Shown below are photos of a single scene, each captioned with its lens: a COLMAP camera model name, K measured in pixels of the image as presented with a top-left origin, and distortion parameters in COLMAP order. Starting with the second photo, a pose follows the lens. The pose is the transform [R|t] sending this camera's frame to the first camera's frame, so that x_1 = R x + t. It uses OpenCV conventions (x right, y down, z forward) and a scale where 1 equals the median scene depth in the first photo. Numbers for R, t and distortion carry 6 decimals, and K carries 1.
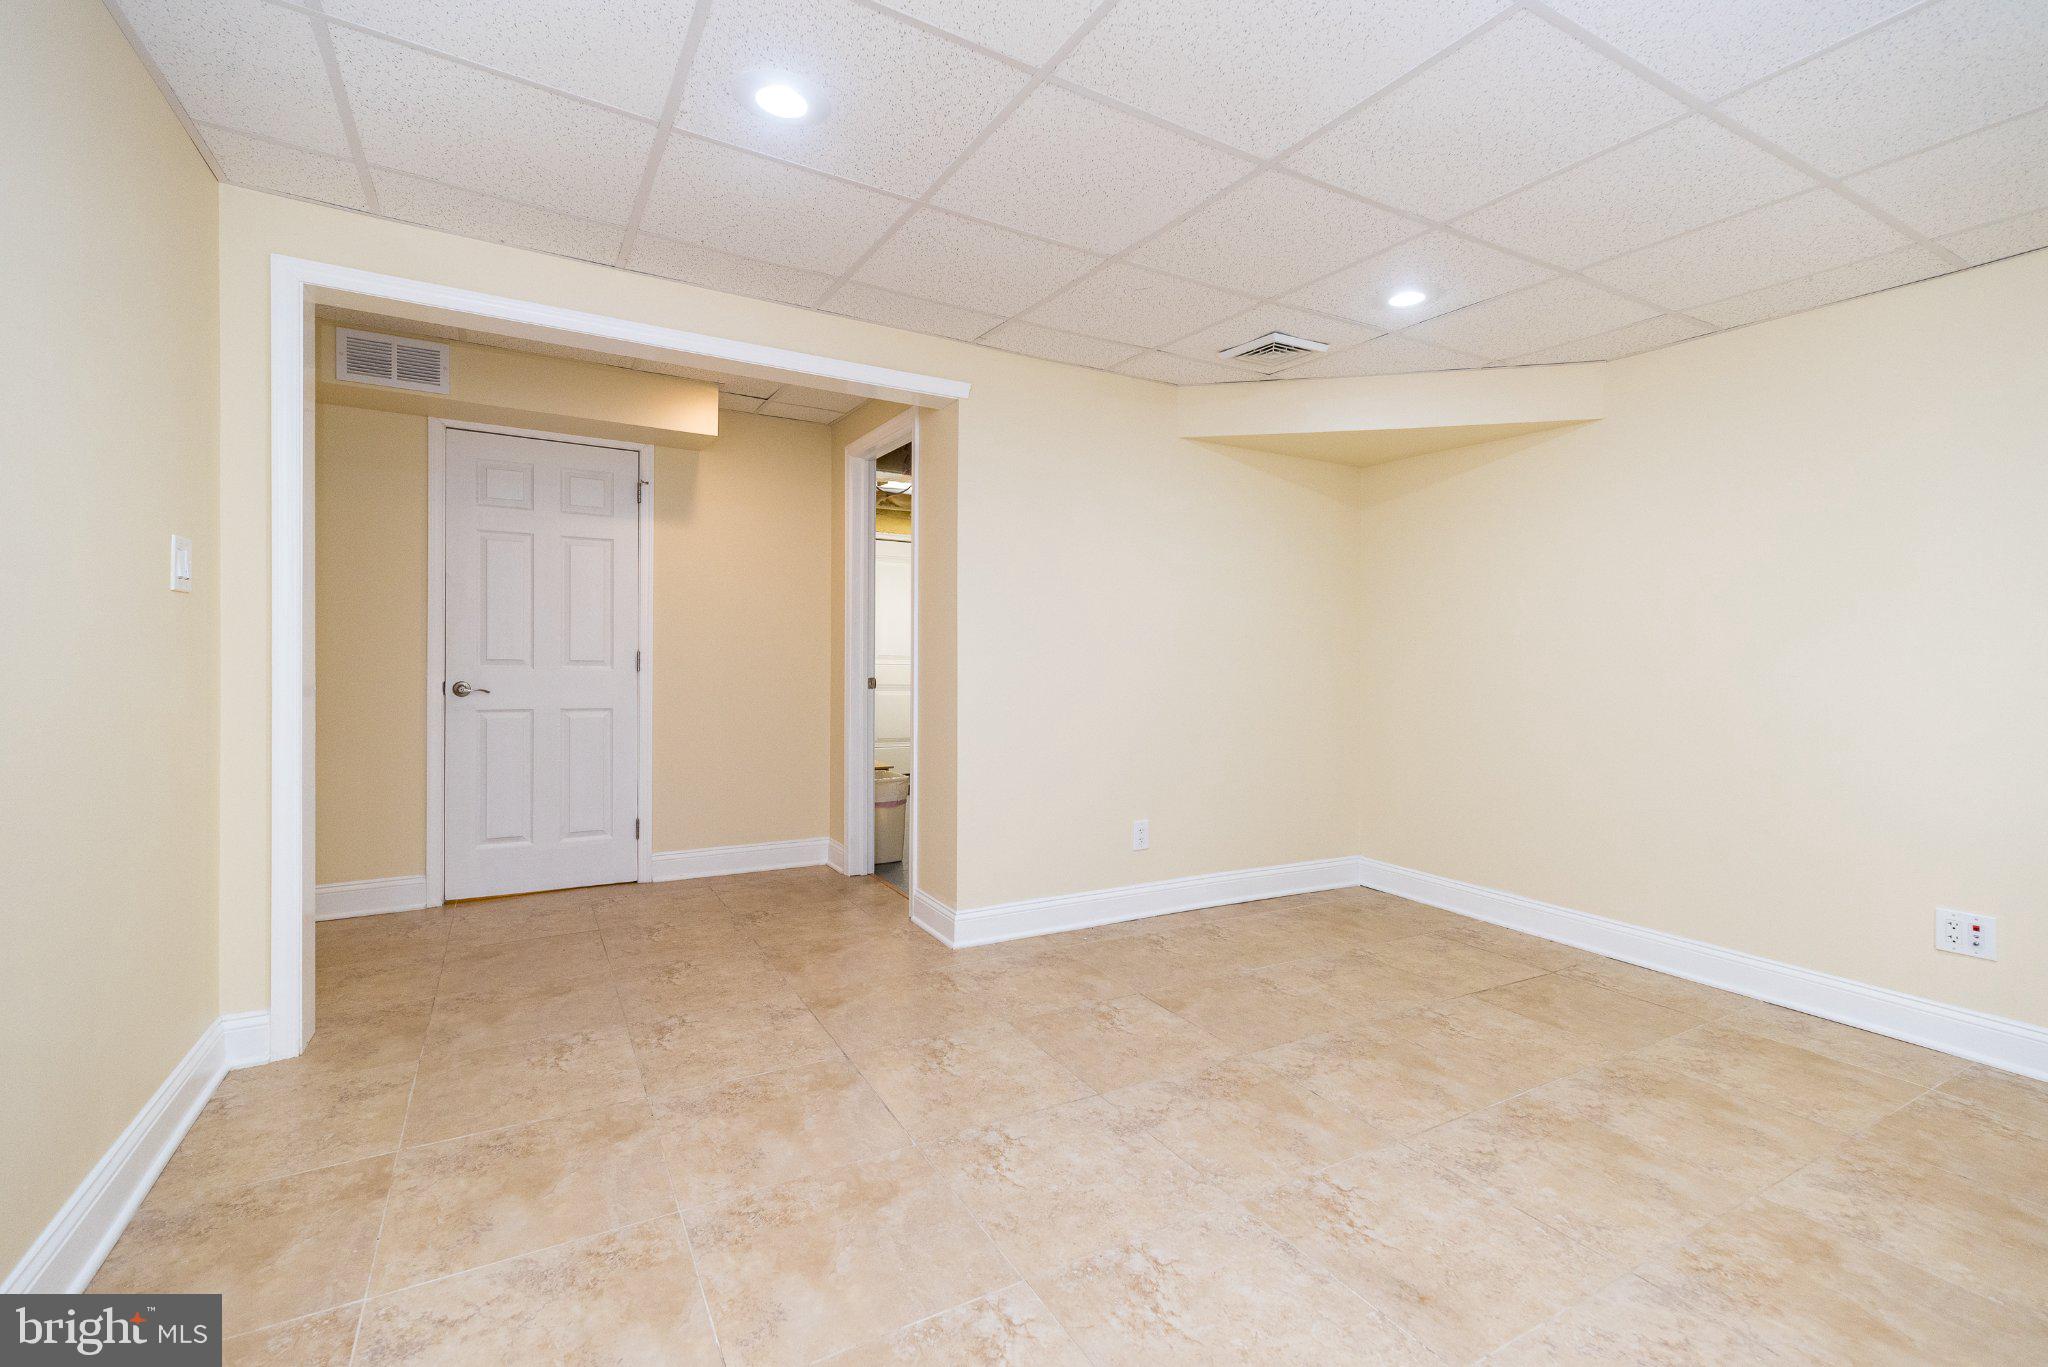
lens RADIAL K [[900.7, 0, 1021.5], [0, 900.7, 653.7], [0, 0, 1]] dist [0.001515, 0.000113]
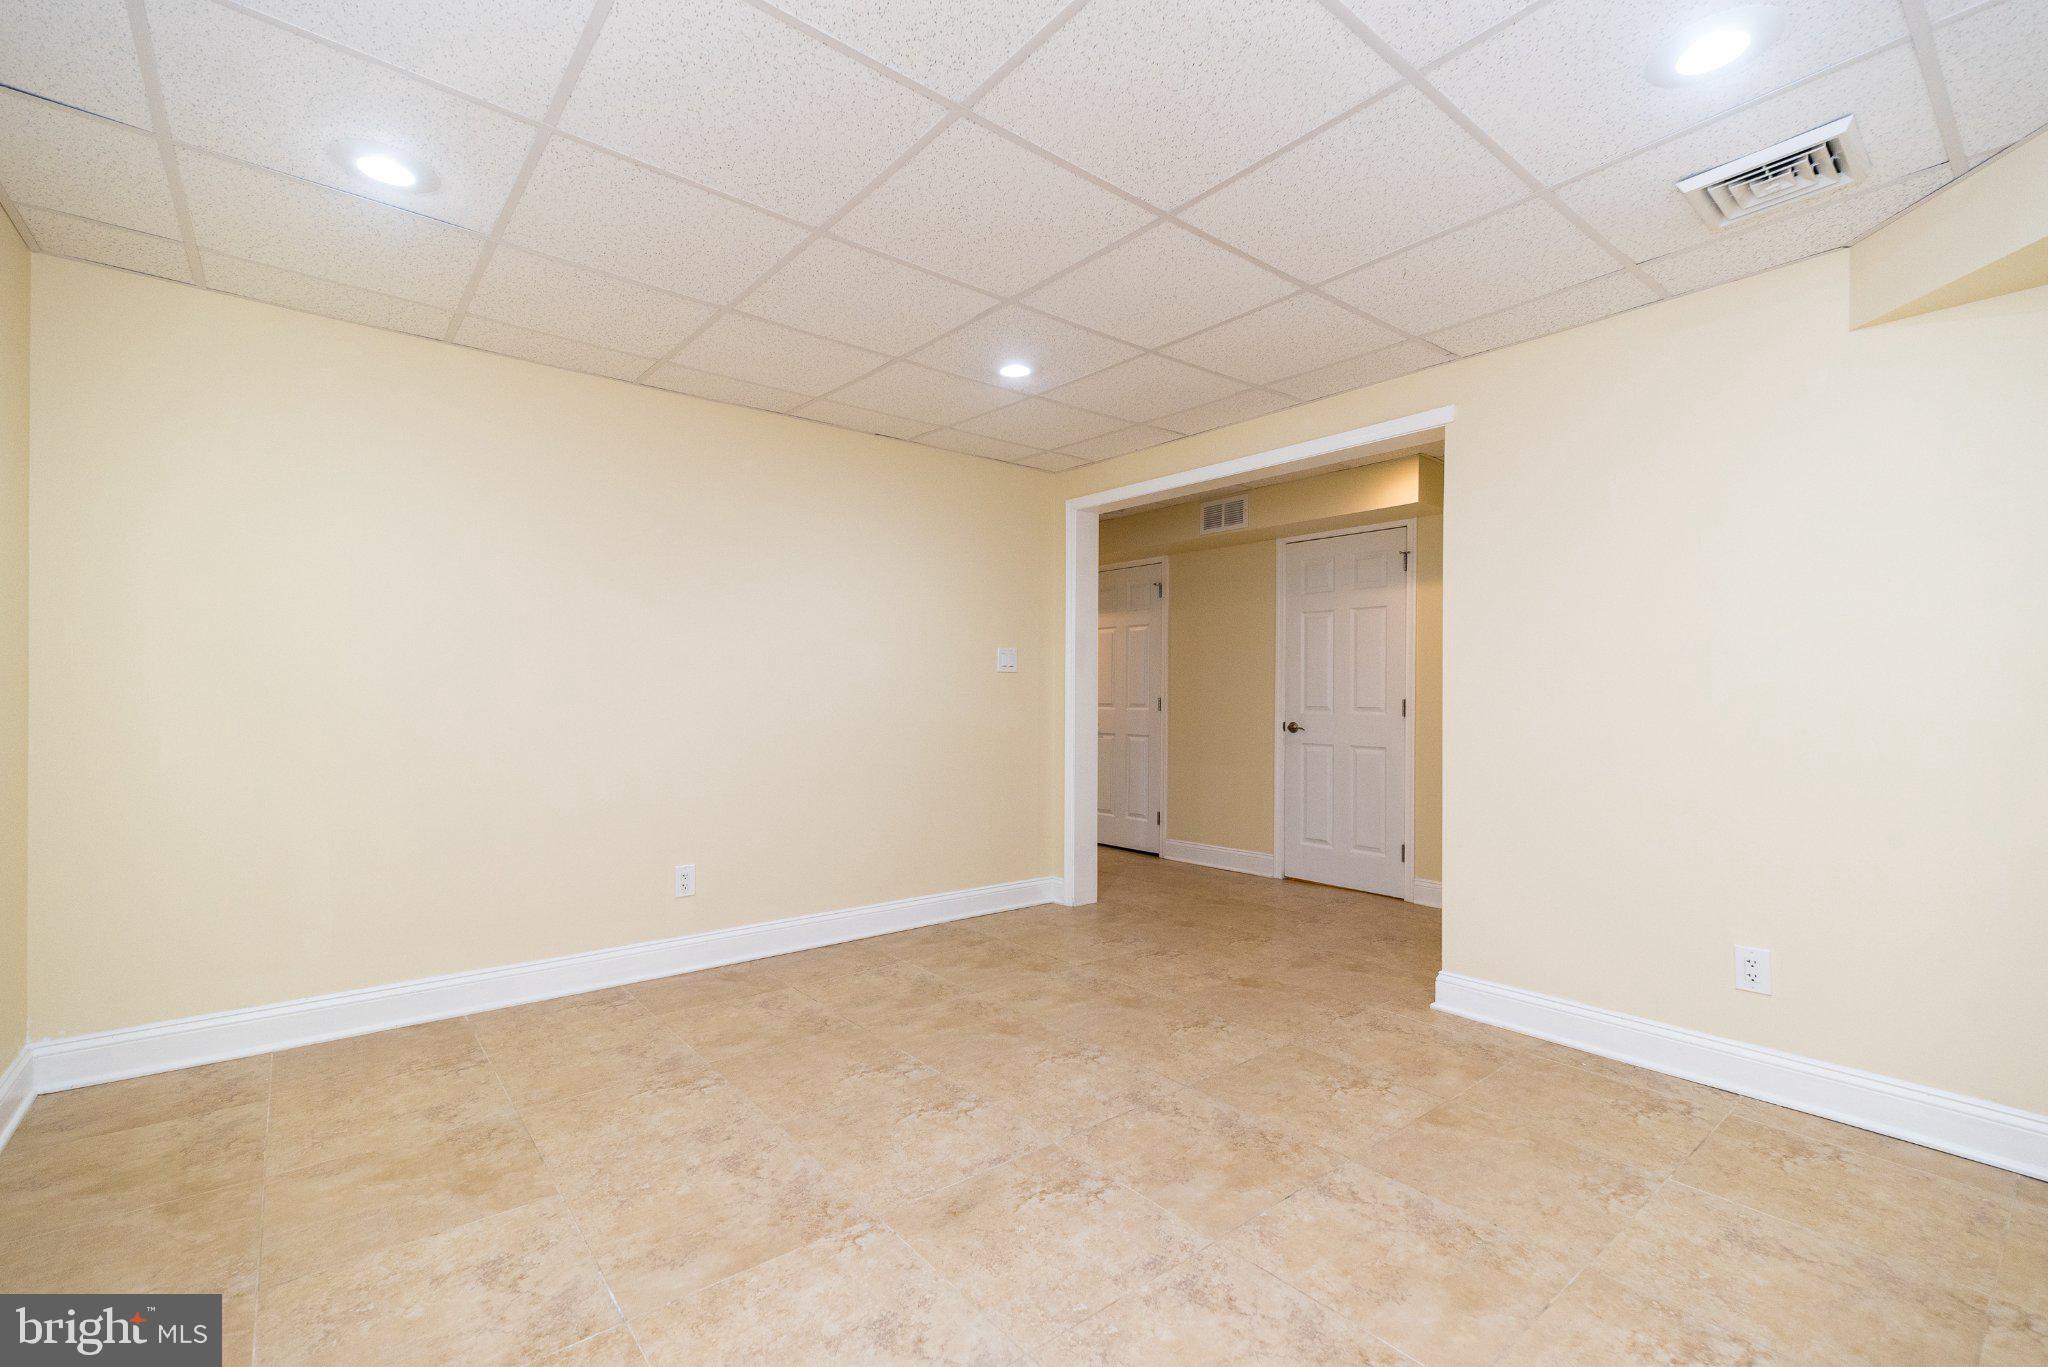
lens RADIAL K [[889.6, 0, 1026.6], [0, 889.6, 687.4], [0, 0, 1]] dist [0.001884, 0.000201]
pose [[0.168616, -0.023029, -0.985413, 1.025581], [-0.003266, 0.999708, -0.023922, 0.017973], [0.985676, 0.007252, 0.168492, 0.545073]]
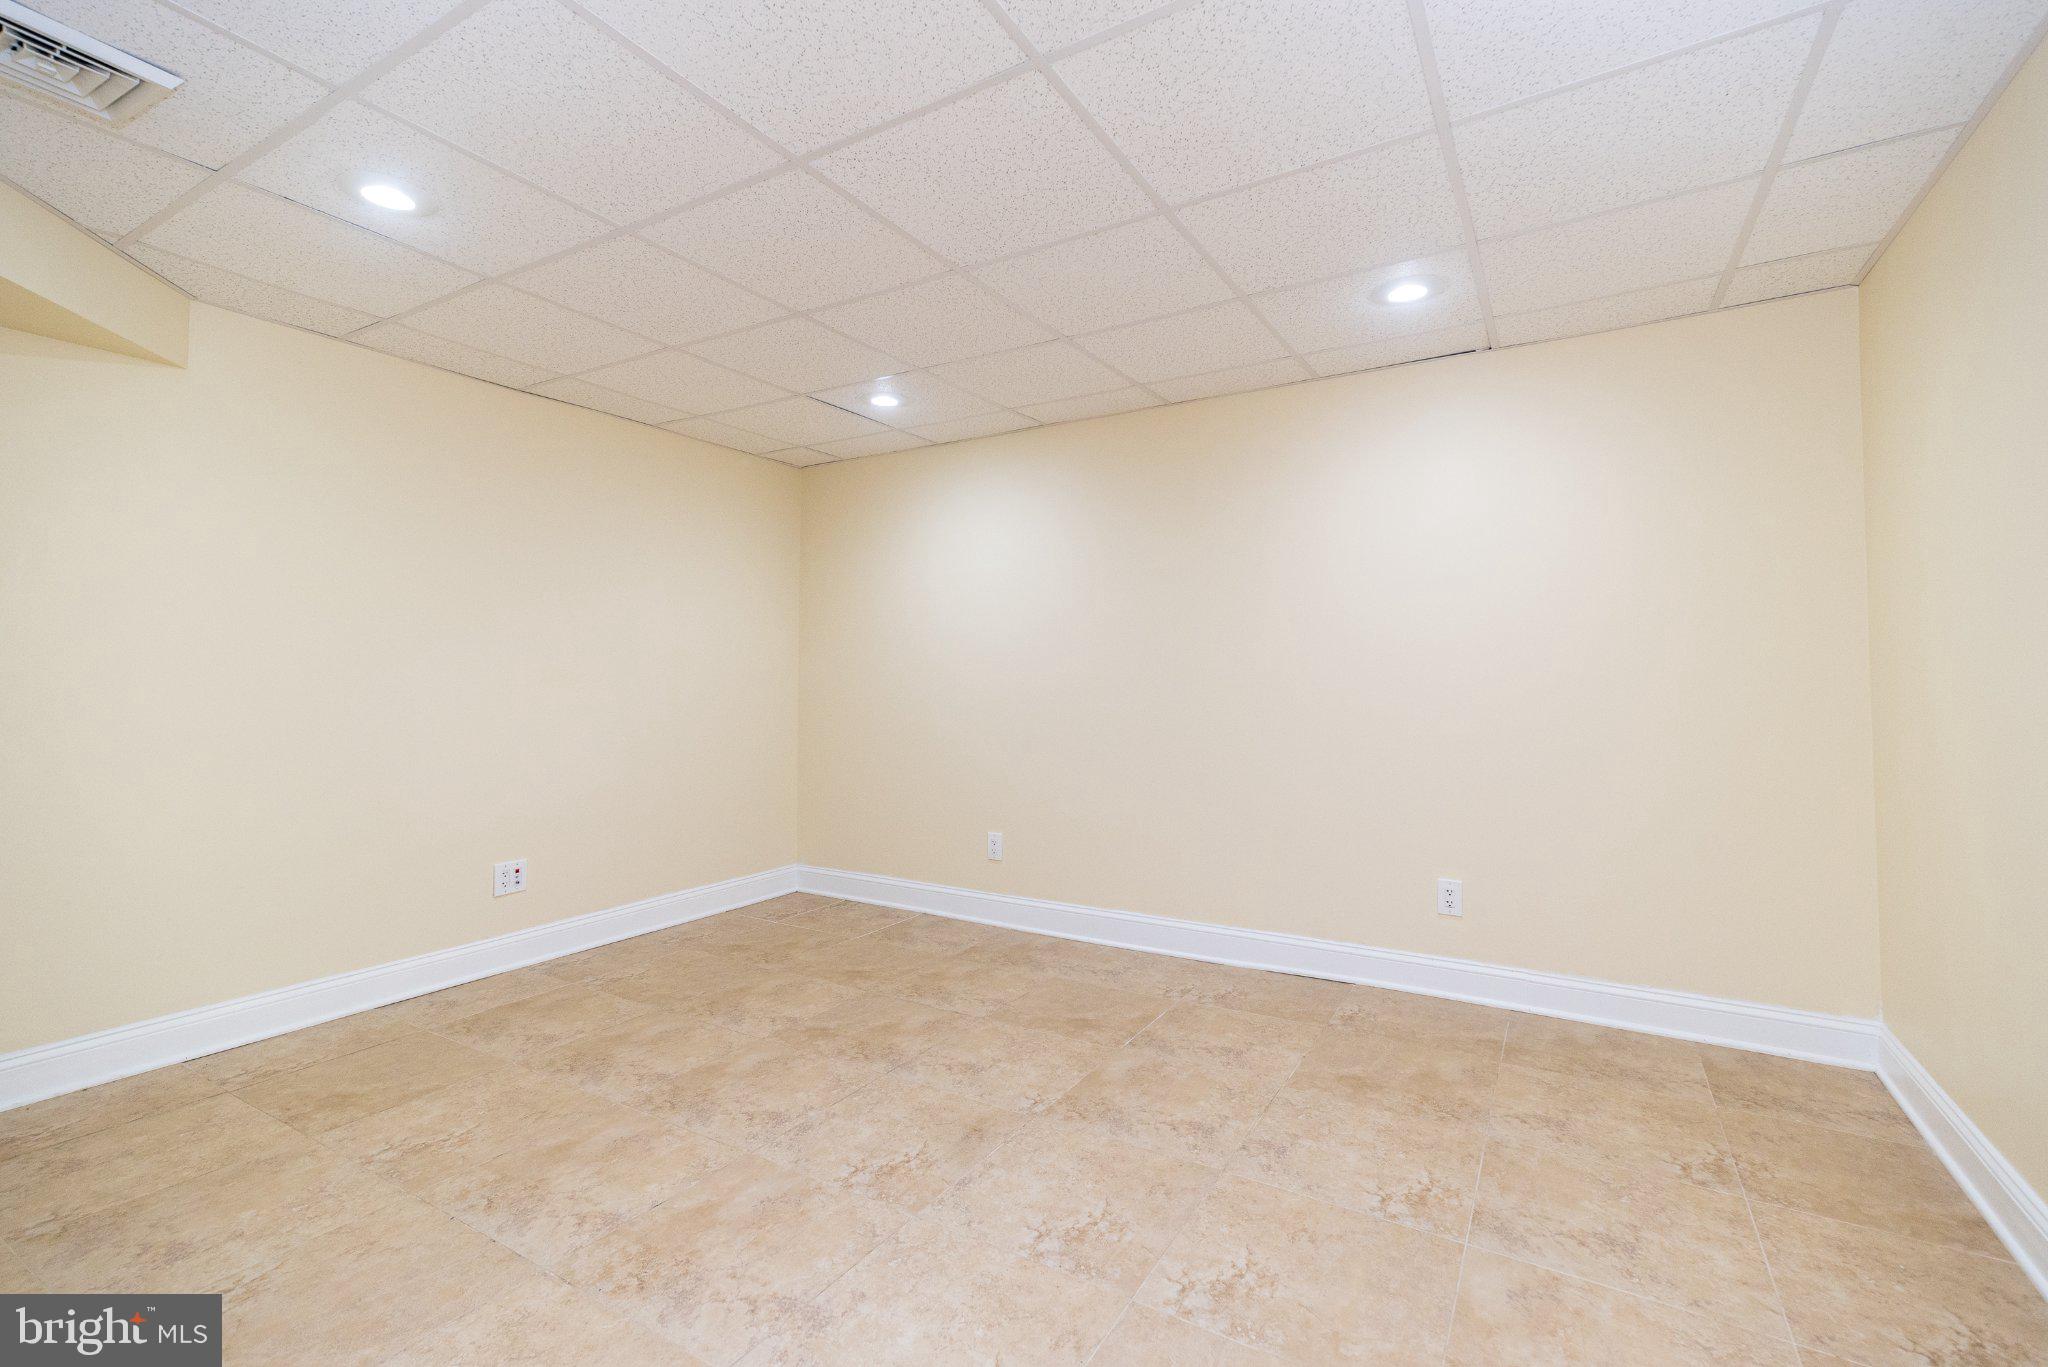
lens RADIAL K [[889.6, 0, 1026.6], [0, 889.6, 687.4], [0, 0, 1]] dist [0.001884, 0.000201]
pose [[-0.488986, -0.025571, 0.871917, -0.502943], [-0.008052, 0.999660, 0.024802, -0.017917], [-0.872254, 0.005107, -0.489026, 0.995746]]
